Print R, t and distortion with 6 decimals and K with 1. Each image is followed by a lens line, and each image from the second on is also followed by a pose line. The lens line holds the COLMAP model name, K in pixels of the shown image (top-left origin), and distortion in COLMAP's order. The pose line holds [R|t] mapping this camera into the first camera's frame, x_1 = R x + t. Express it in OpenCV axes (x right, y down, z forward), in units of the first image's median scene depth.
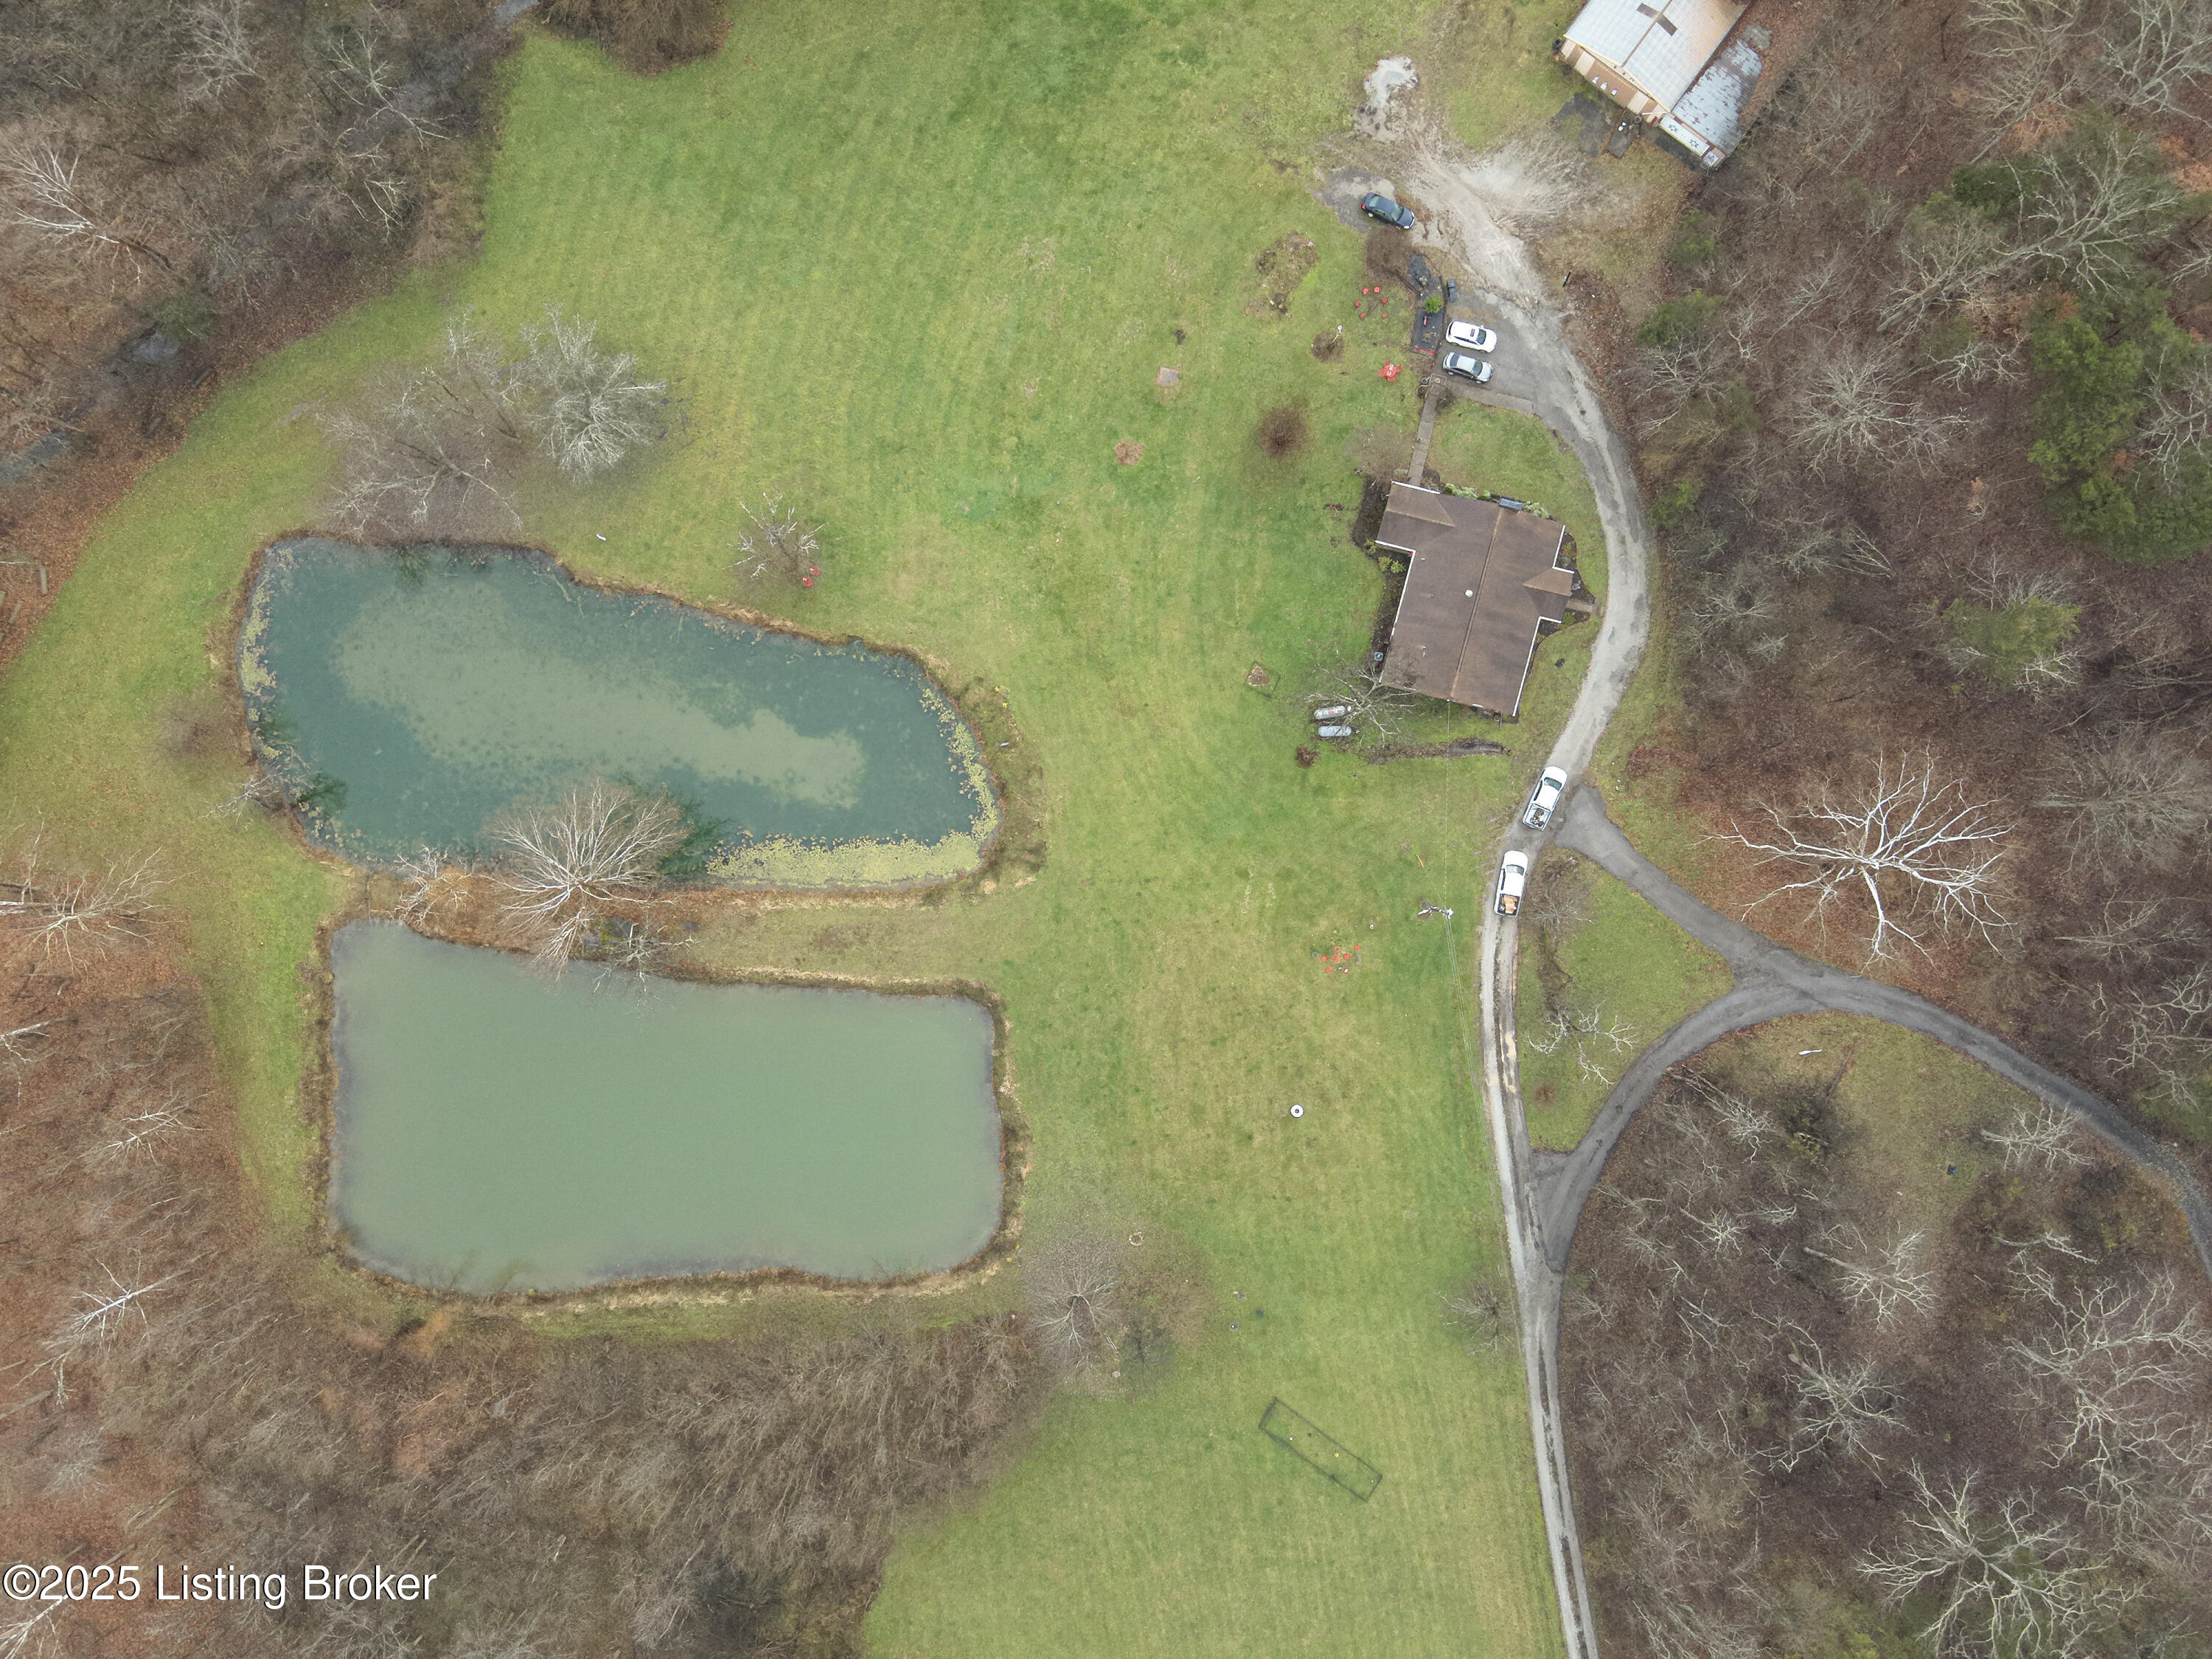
lens RADIAL K [[1603.0, 0, 1106.0], [0, 1603.0, 829.5], [0, 0, 1]] dist [0.183924, -0.387119]
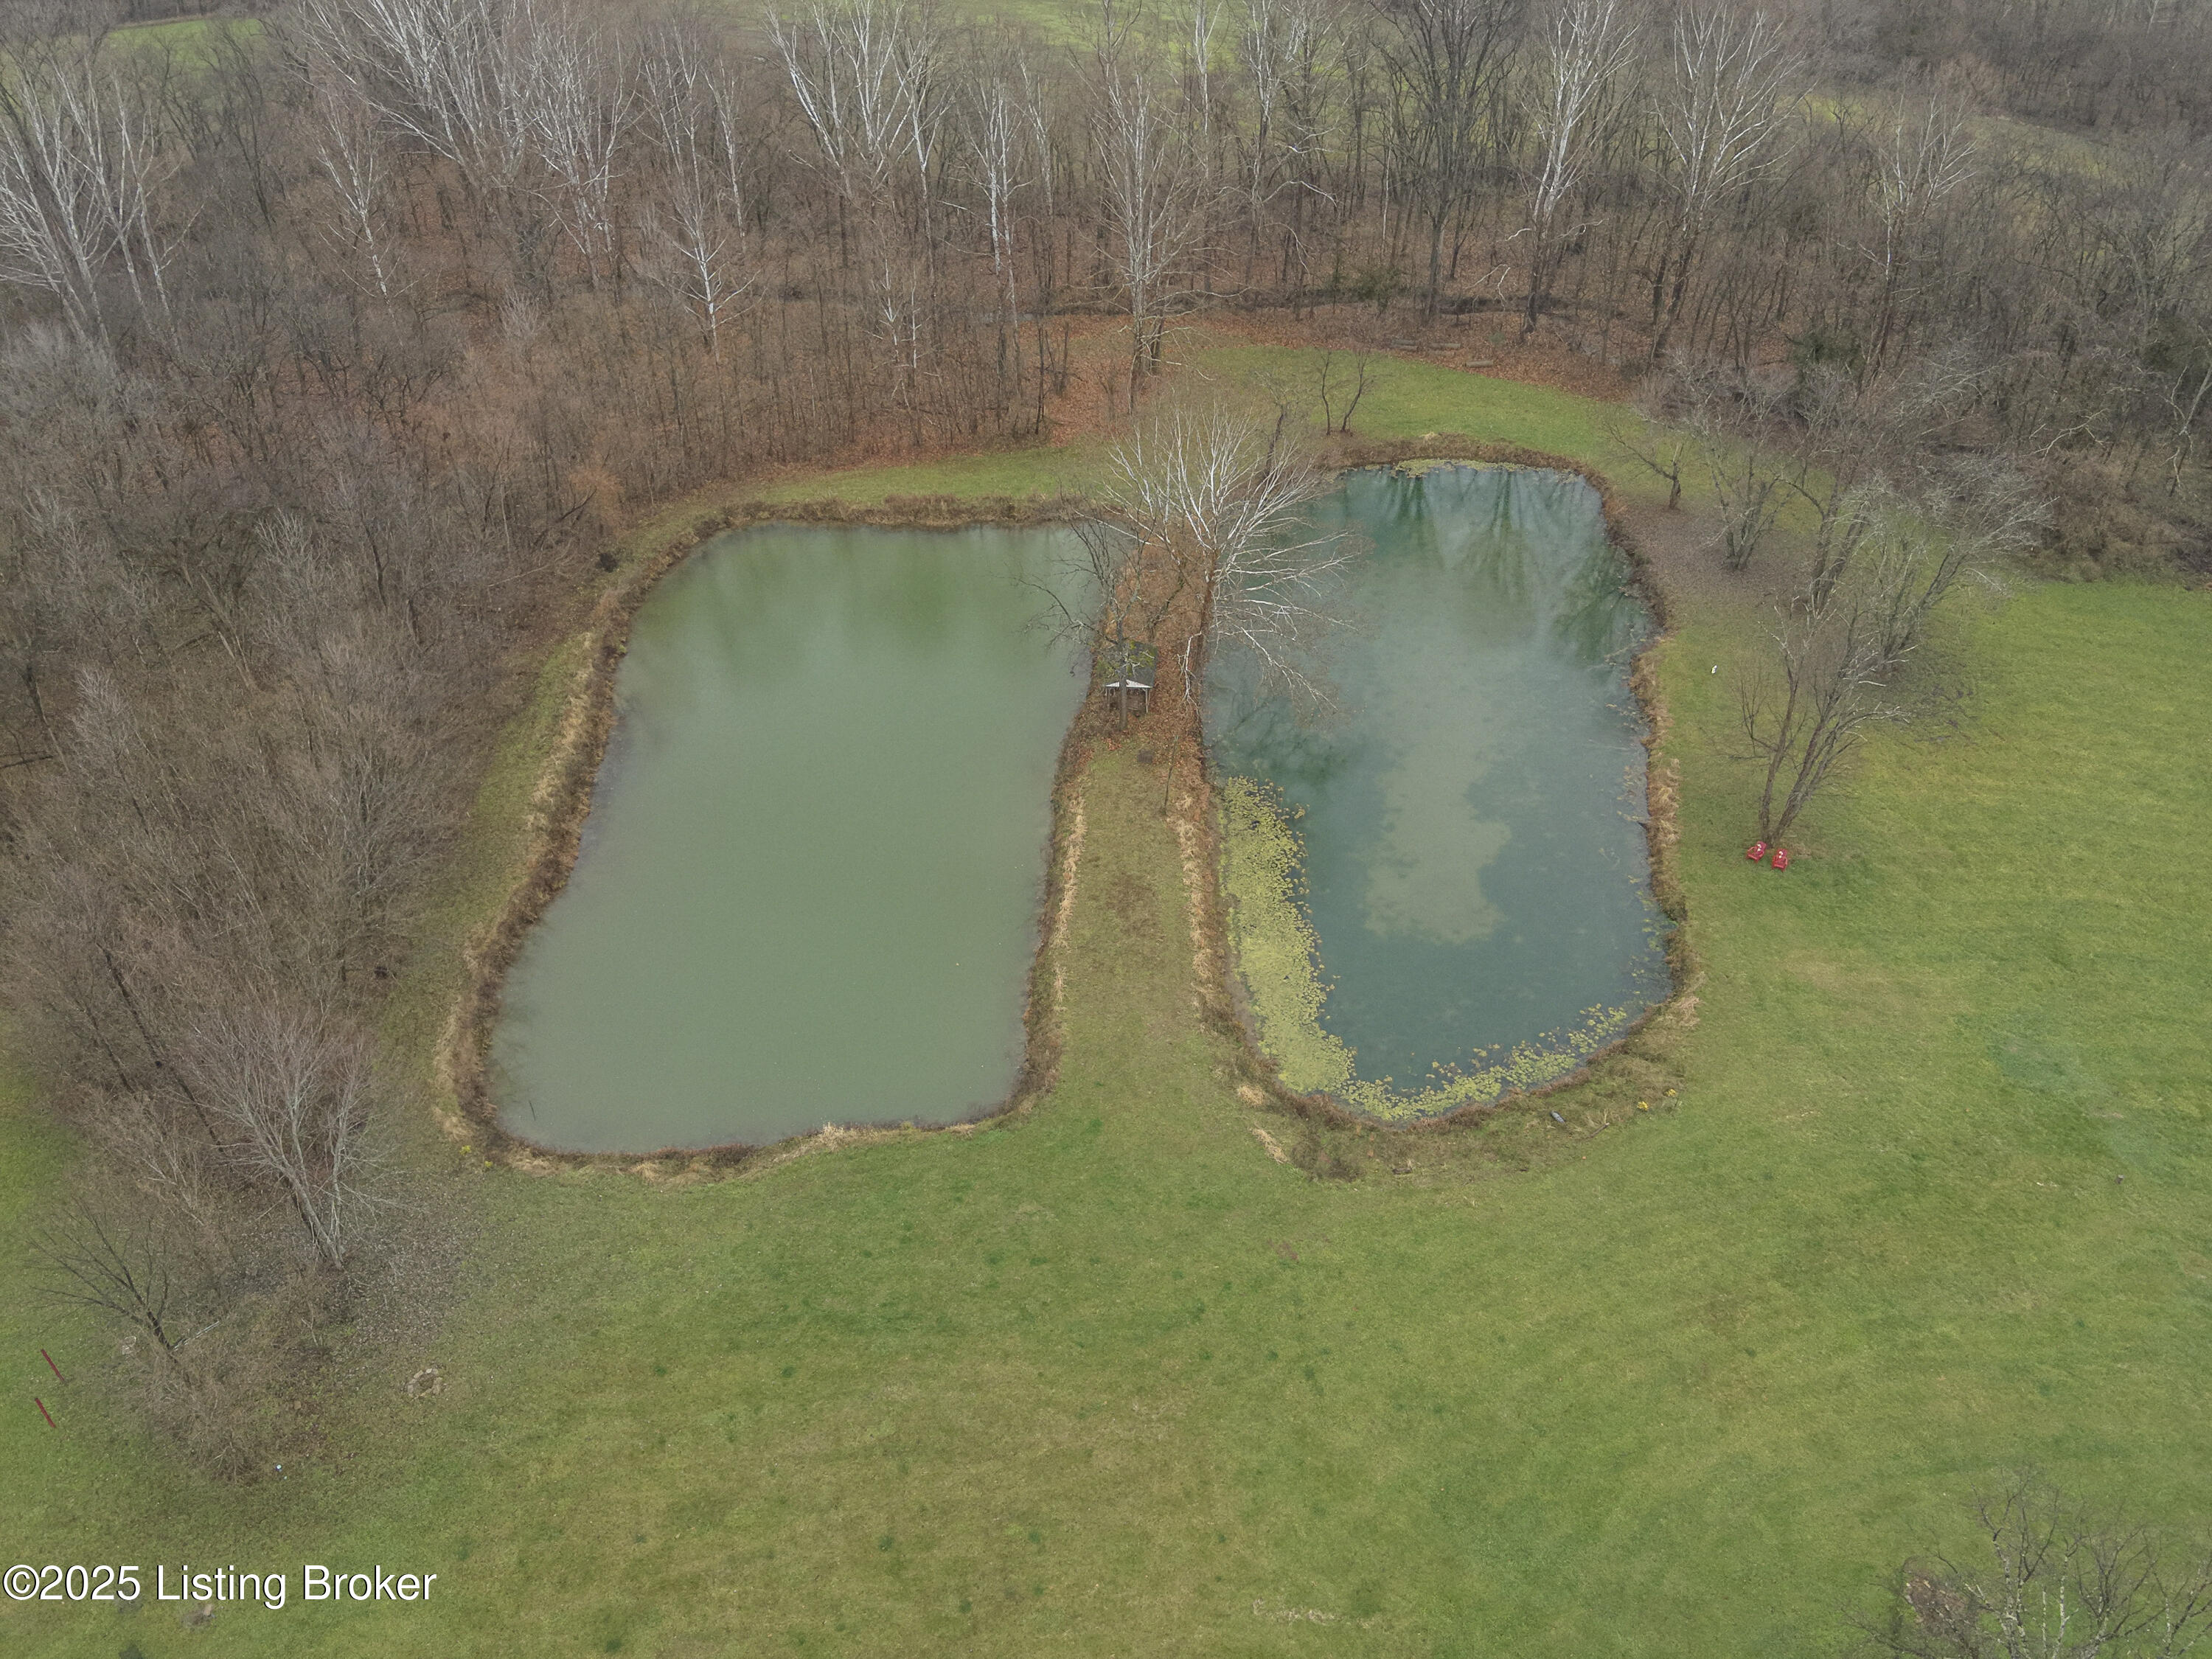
lens RADIAL K [[1603.0, 0, 1106.0], [0, 1603.0, 829.5], [0, 0, 1]] dist [0.183924, -0.387119]
pose [[0.025240, 0.603451, -0.797000, 0.265503], [-0.999439, 0.032803, -0.006815, 0.080545], [0.022031, 0.796725, 0.603940, 0.644859]]
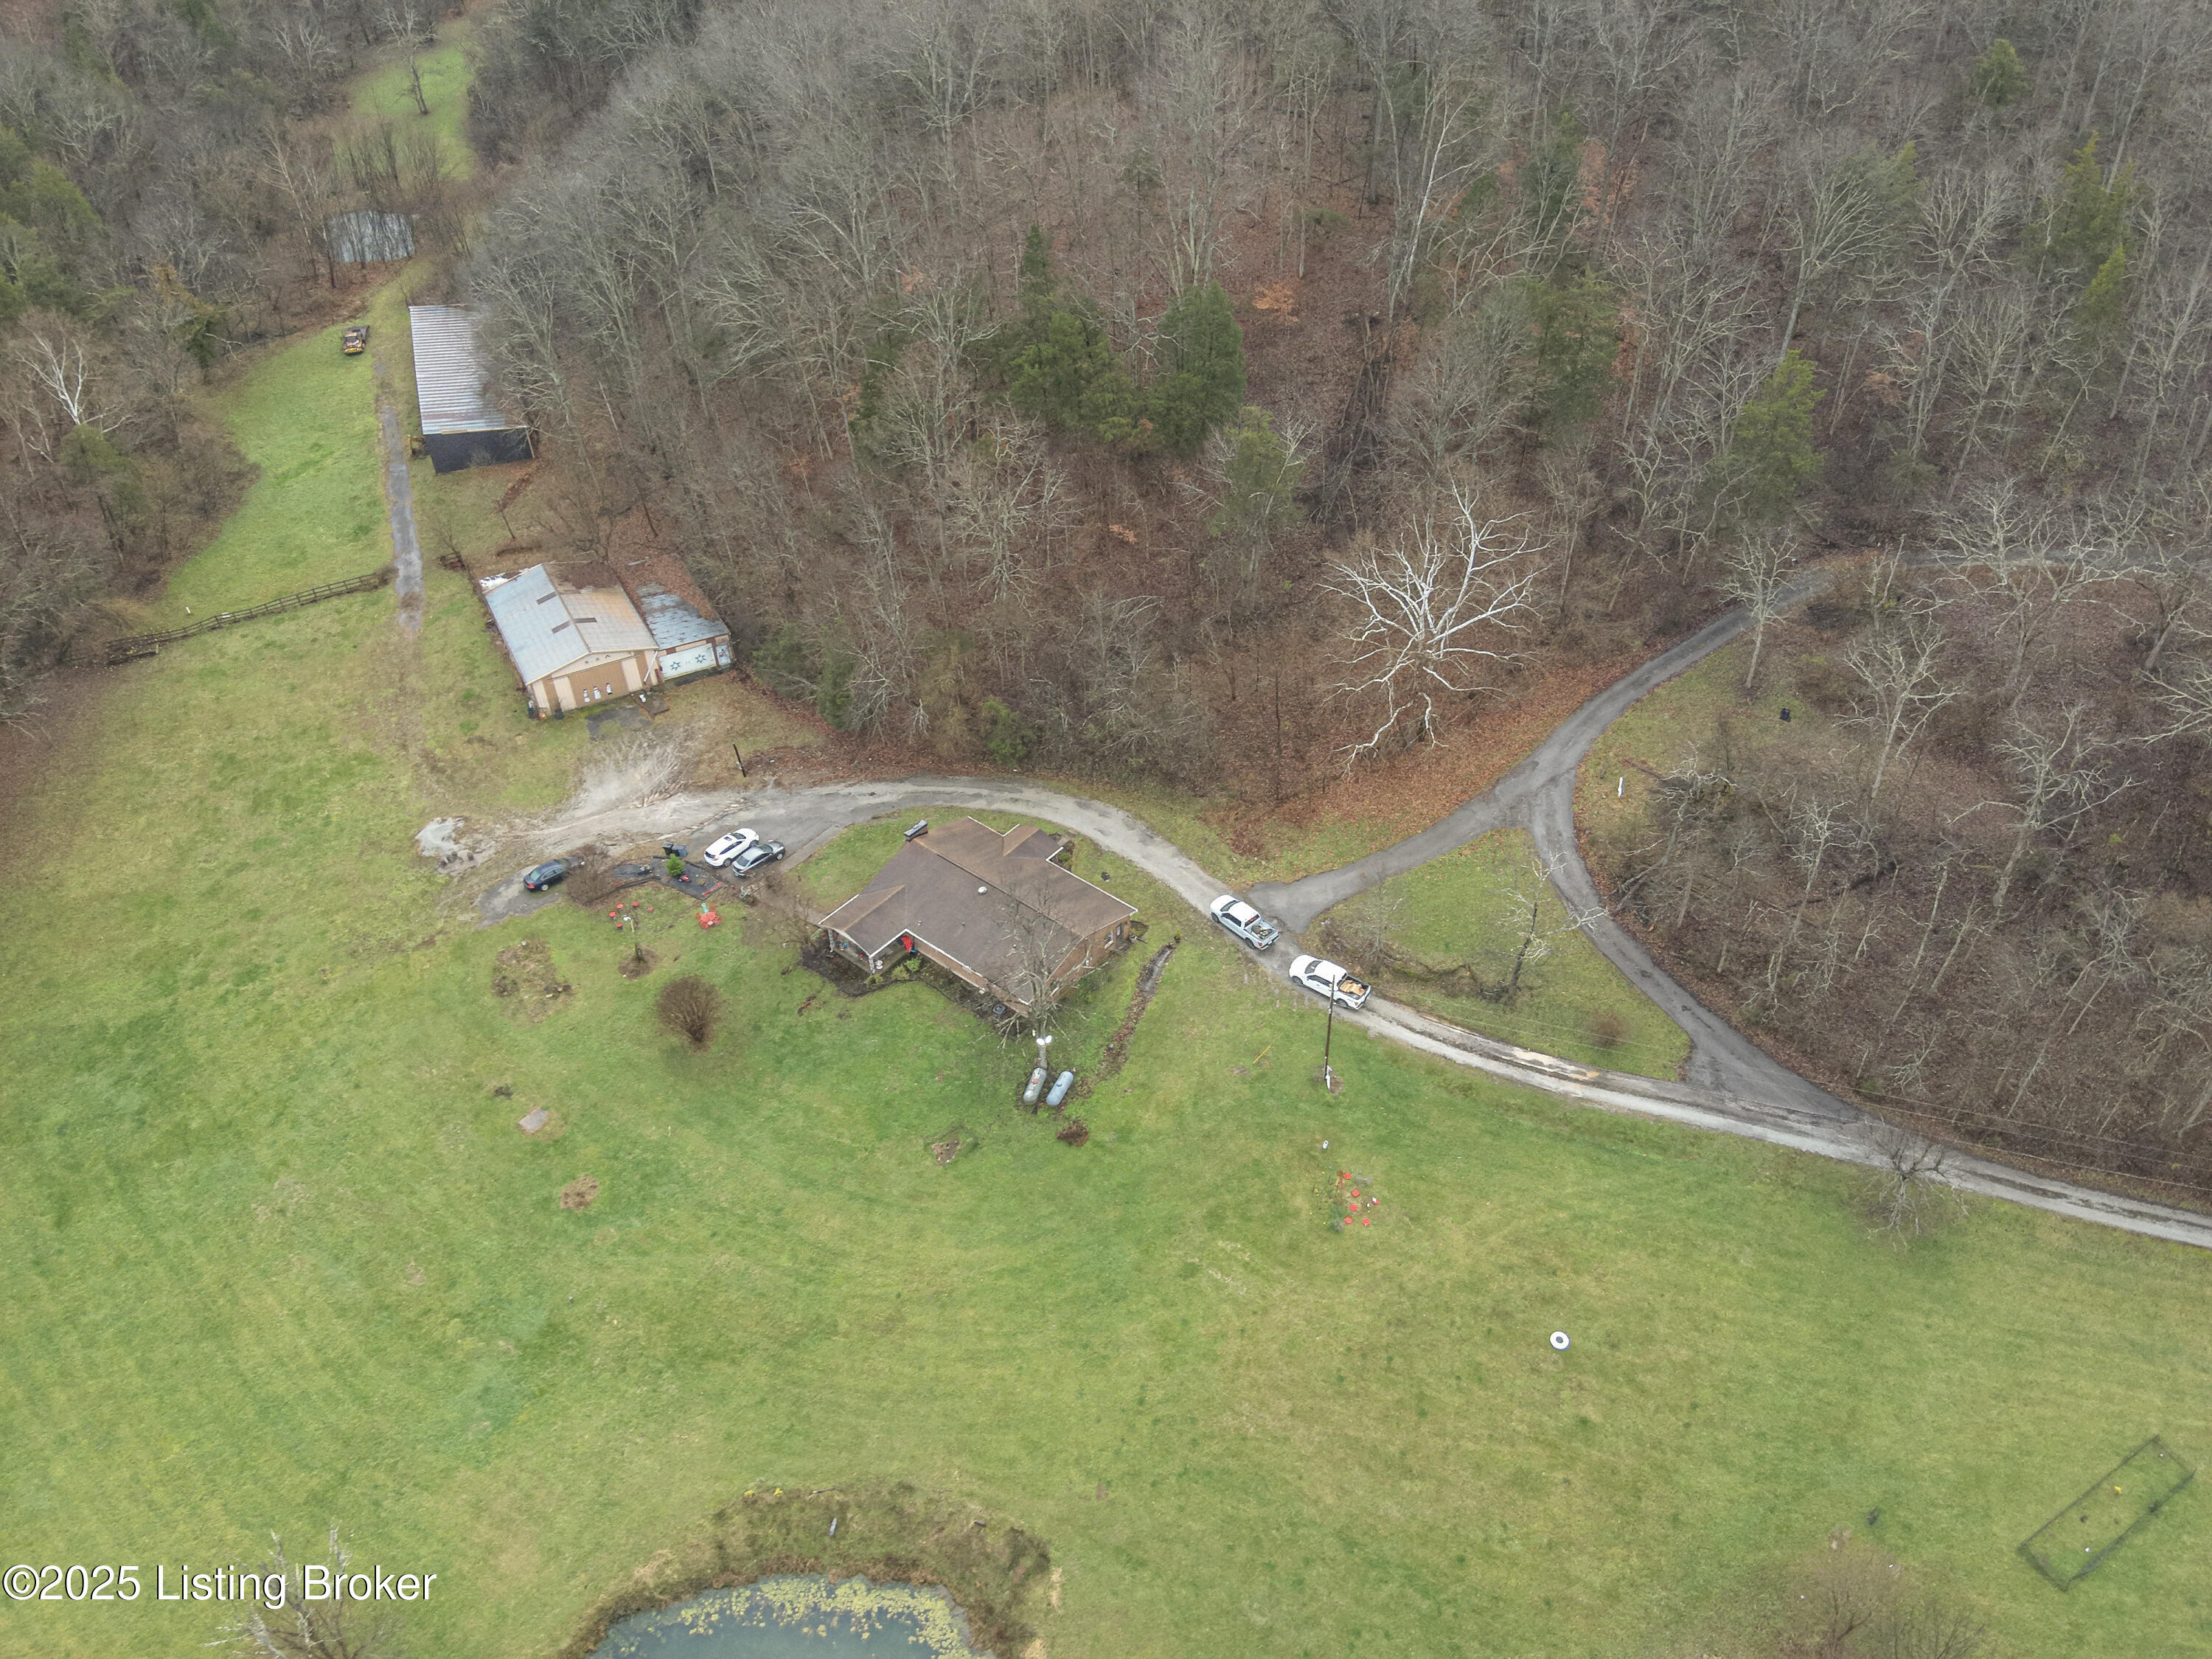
lens RADIAL K [[1603.0, 0, 1106.0], [0, 1603.0, 829.5], [0, 0, 1]] dist [0.183924, -0.387119]
pose [[0.425643, -0.596555, 0.680404, -0.280947], [0.904887, 0.278455, -0.321934, 0.162599], [0.002590, 0.752718, 0.658338, 0.409008]]
